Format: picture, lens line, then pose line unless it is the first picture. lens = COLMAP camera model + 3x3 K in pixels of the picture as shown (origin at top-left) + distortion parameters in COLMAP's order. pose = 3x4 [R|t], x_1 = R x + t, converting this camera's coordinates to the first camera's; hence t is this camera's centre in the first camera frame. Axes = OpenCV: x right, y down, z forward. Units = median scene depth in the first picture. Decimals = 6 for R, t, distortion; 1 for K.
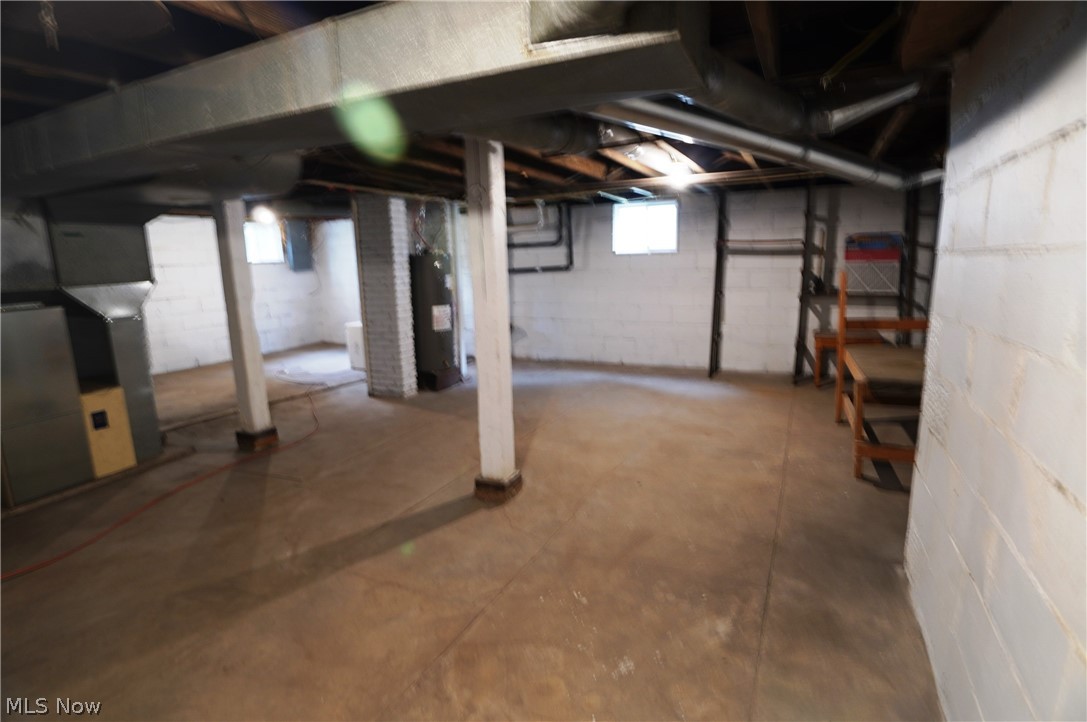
lens RADIAL K [[527.2, 0, 545.4], [0, 527.2, 360.0], [0, 0, 1]] dist [-0.026569, 0.001321]
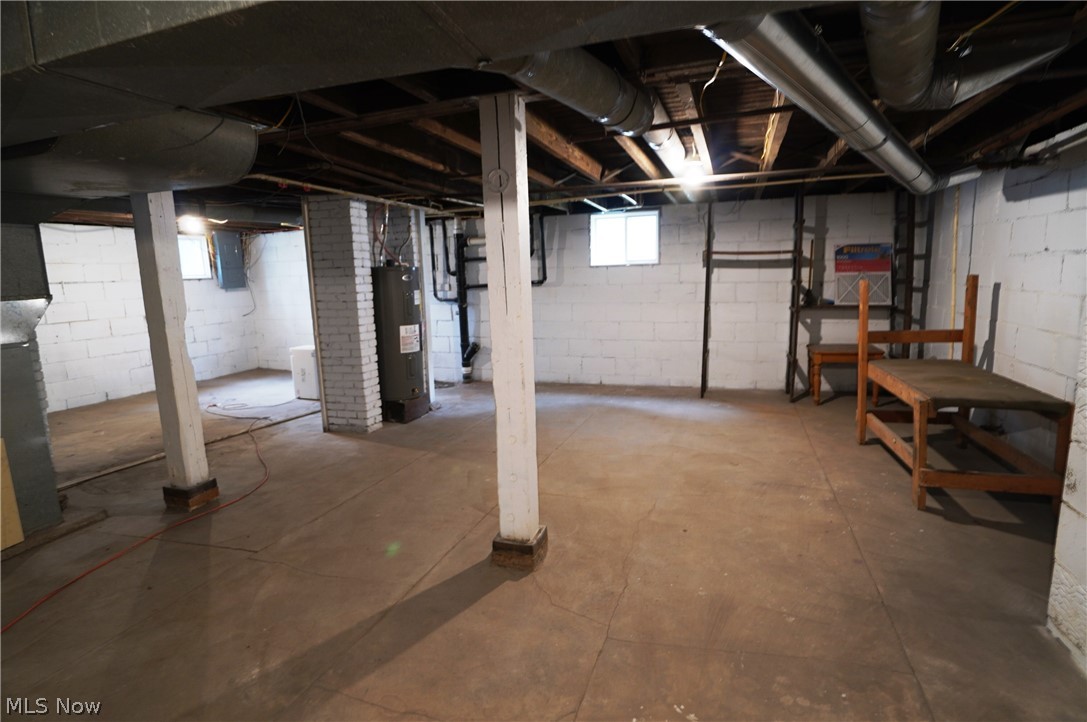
lens RADIAL K [[527.2, 0, 543.8], [0, 527.2, 359.4], [0, 0, 1]] dist [-0.026569, 0.001321]
pose [[0.992905, -0.022509, 0.116757, -0.096241], [0.026781, 0.999023, -0.035149, -0.010917], [-0.115852, 0.038026, 0.992538, 0.130877]]
